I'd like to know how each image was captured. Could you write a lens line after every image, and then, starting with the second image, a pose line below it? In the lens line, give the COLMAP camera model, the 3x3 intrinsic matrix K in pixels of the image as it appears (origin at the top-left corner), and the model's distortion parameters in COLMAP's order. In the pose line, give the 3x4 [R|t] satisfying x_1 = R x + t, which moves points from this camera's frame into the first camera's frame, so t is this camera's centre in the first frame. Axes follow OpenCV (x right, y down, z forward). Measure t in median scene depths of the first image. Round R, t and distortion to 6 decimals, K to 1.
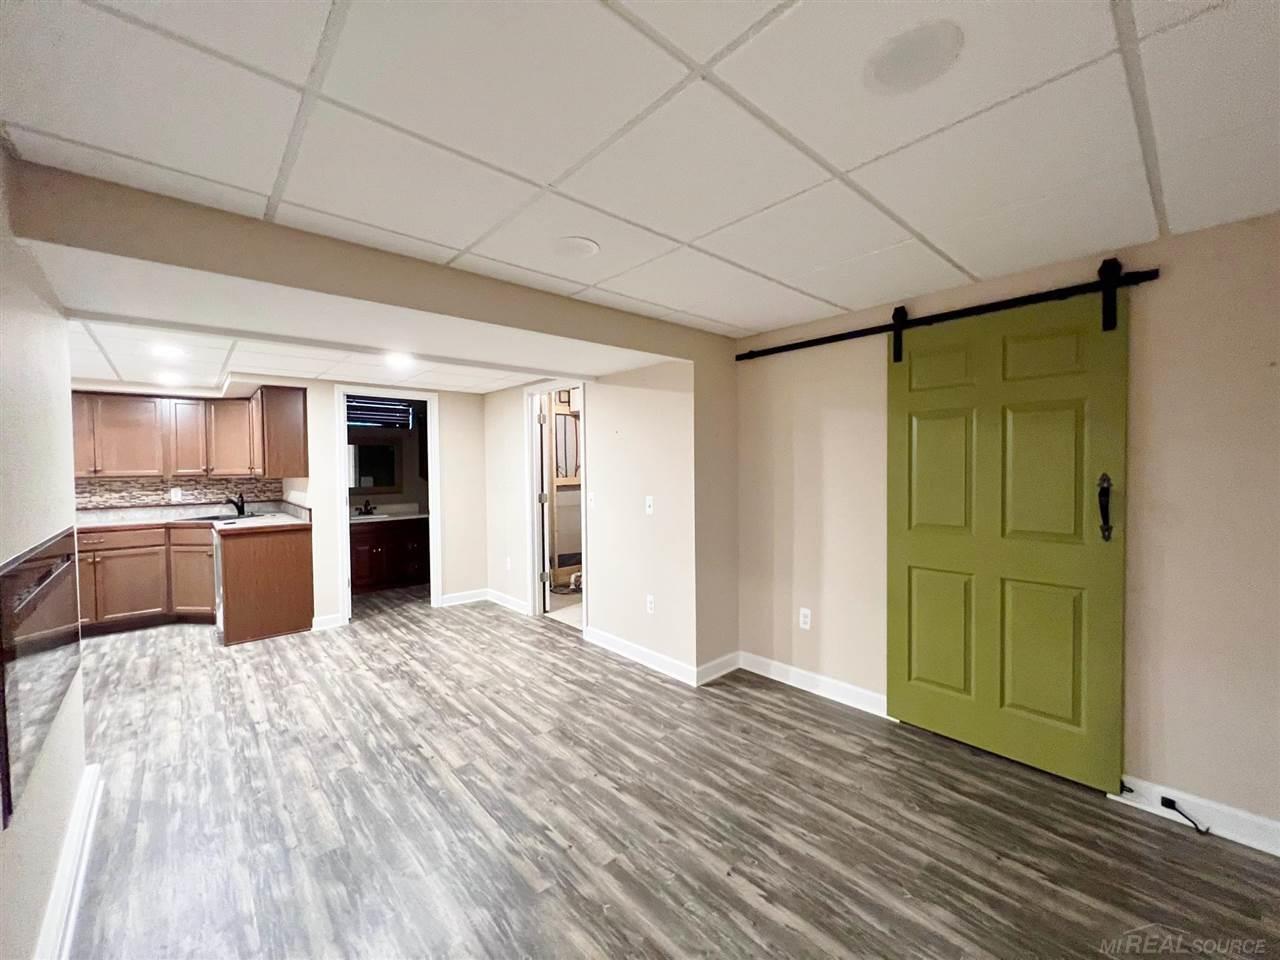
lens RADIAL K [[512.4, 0, 639.0], [0, 512.4, 479.2], [0, 0, 1]] dist [-0.000040, 0.000201]
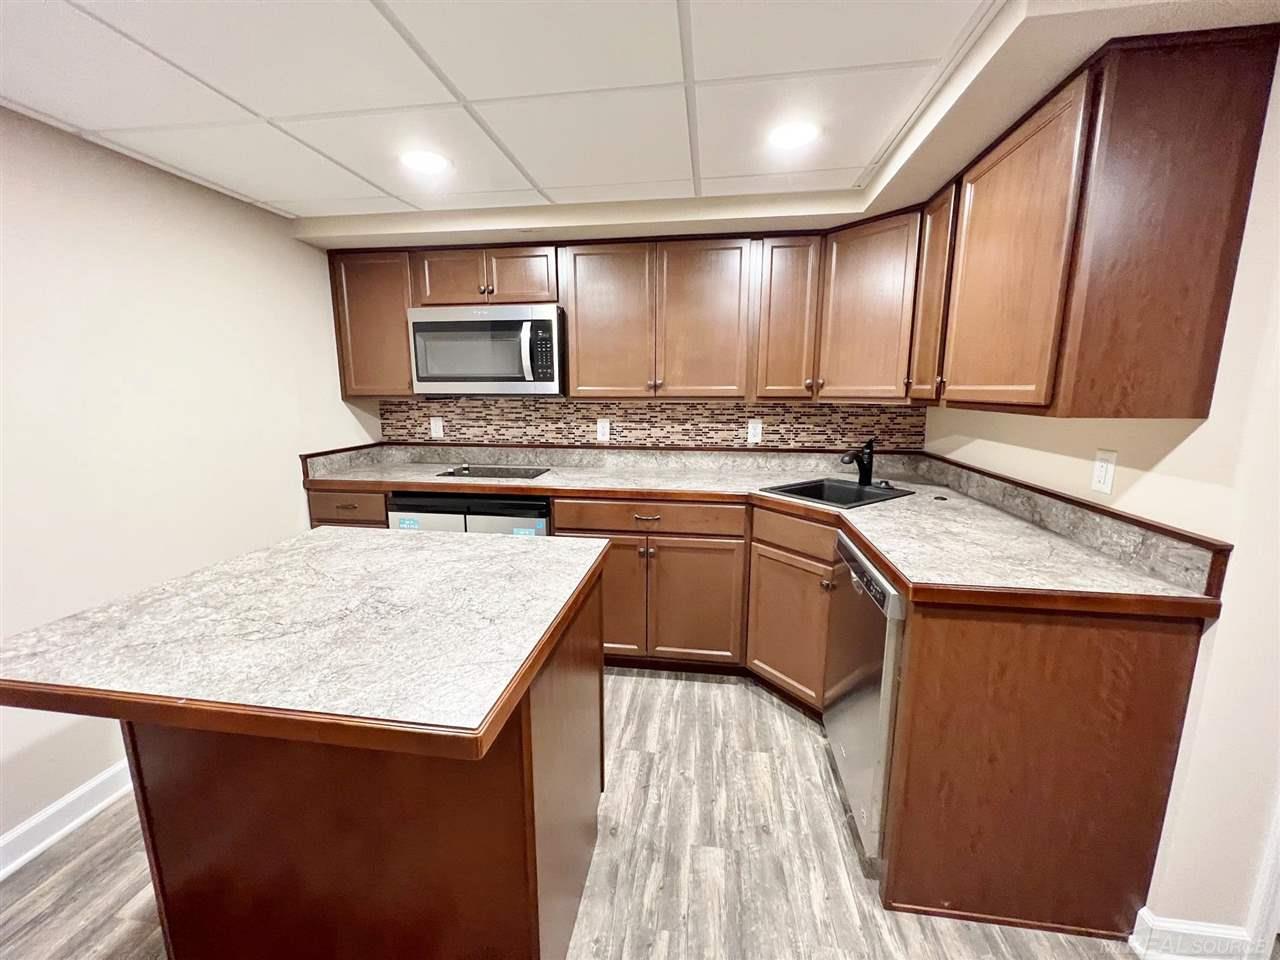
lens RADIAL K [[512.4, 0, 637.8], [0, 512.4, 479.4], [0, 0, 1]] dist [-0.000040, 0.000201]
pose [[0.642605, 0.144750, -0.752401, -0.594158], [-0.027074, 0.985669, 0.166504, -0.007791], [0.765719, -0.086626, 0.637314, 0.578321]]
